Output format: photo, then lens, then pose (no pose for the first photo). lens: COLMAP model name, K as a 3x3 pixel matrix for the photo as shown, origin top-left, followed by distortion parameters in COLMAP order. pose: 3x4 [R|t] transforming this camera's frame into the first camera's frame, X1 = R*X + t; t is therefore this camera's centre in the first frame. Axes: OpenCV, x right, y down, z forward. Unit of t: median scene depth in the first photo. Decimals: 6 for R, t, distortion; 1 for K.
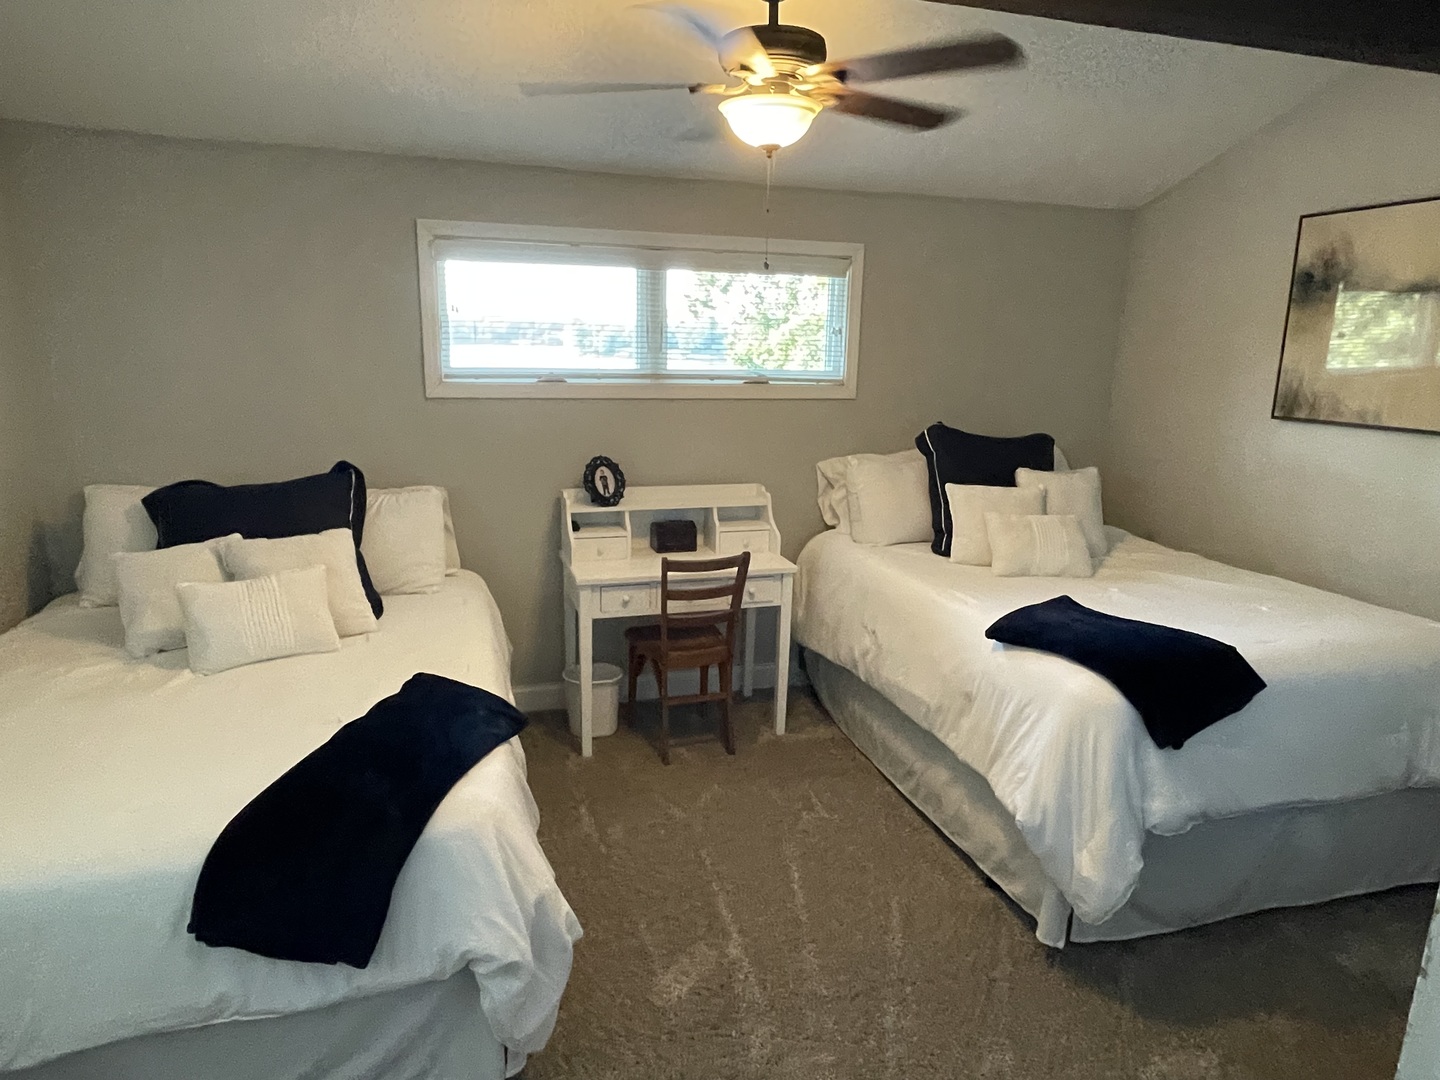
lens RADIAL K [[883.3, 0, 720.0], [0, 883.3, 540.0], [0, 0, 1]] dist [-0.002170, -0.012832]
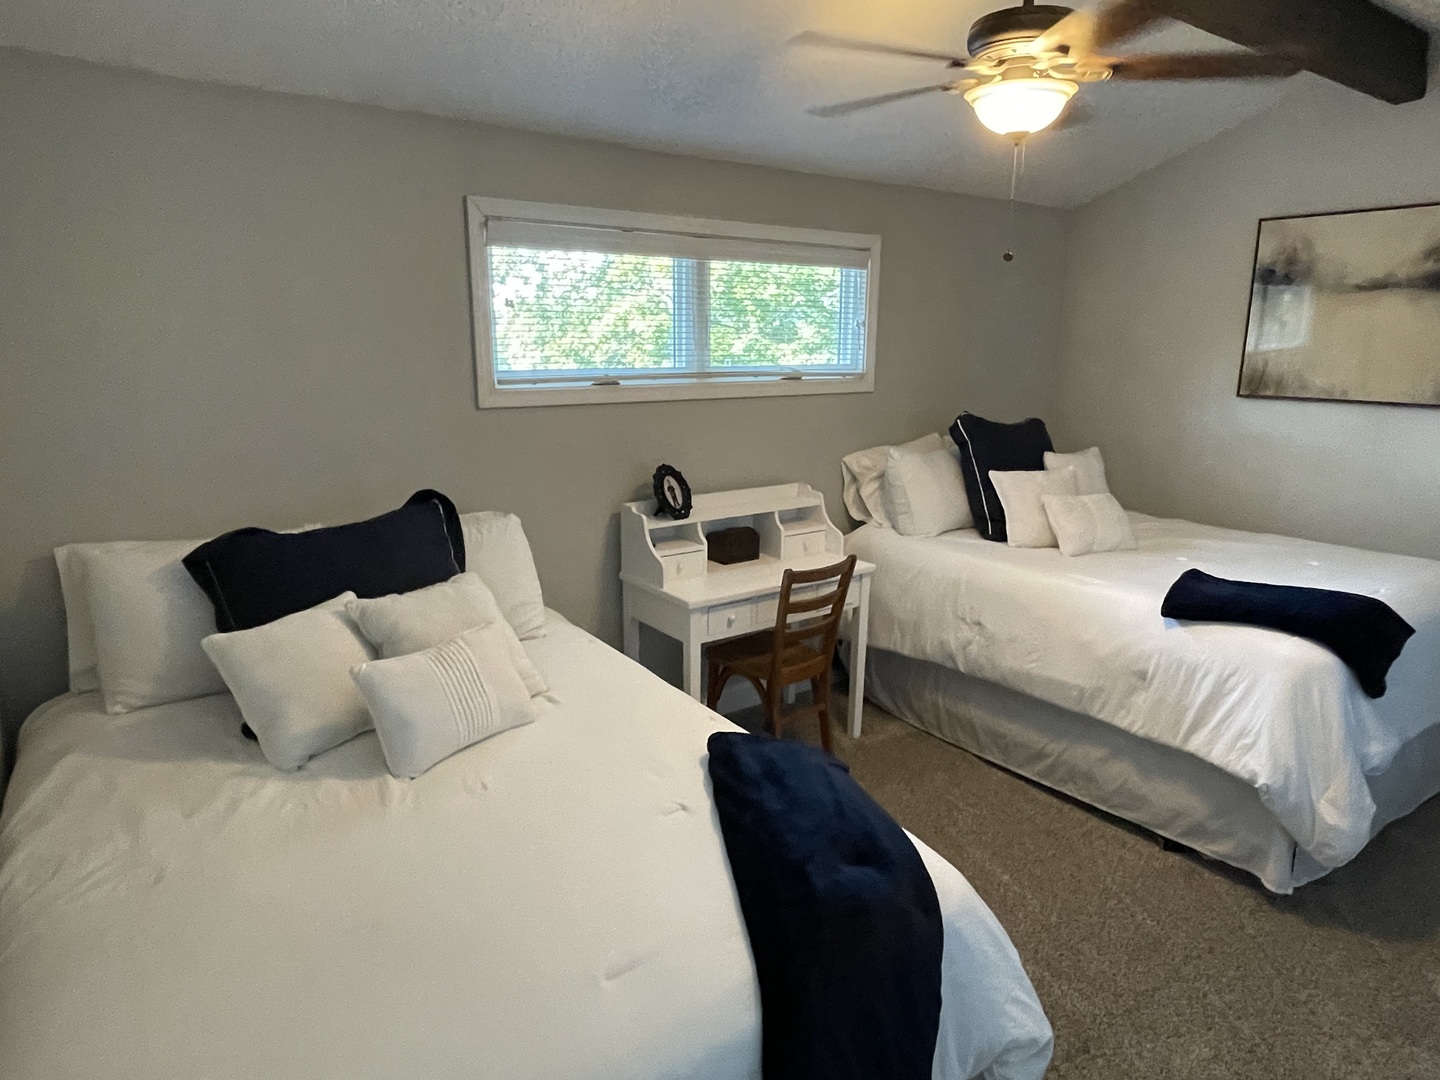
lens RADIAL K [[883.3, 0, 720.0], [0, 883.3, 540.0], [0, 0, 1]] dist [-0.002170, -0.012832]
pose [[0.948277, -0.085697, 0.305657, -0.382837], [0.082182, 0.996319, 0.024374, -0.036837], [-0.306621, 0.002007, 0.951830, 0.123238]]
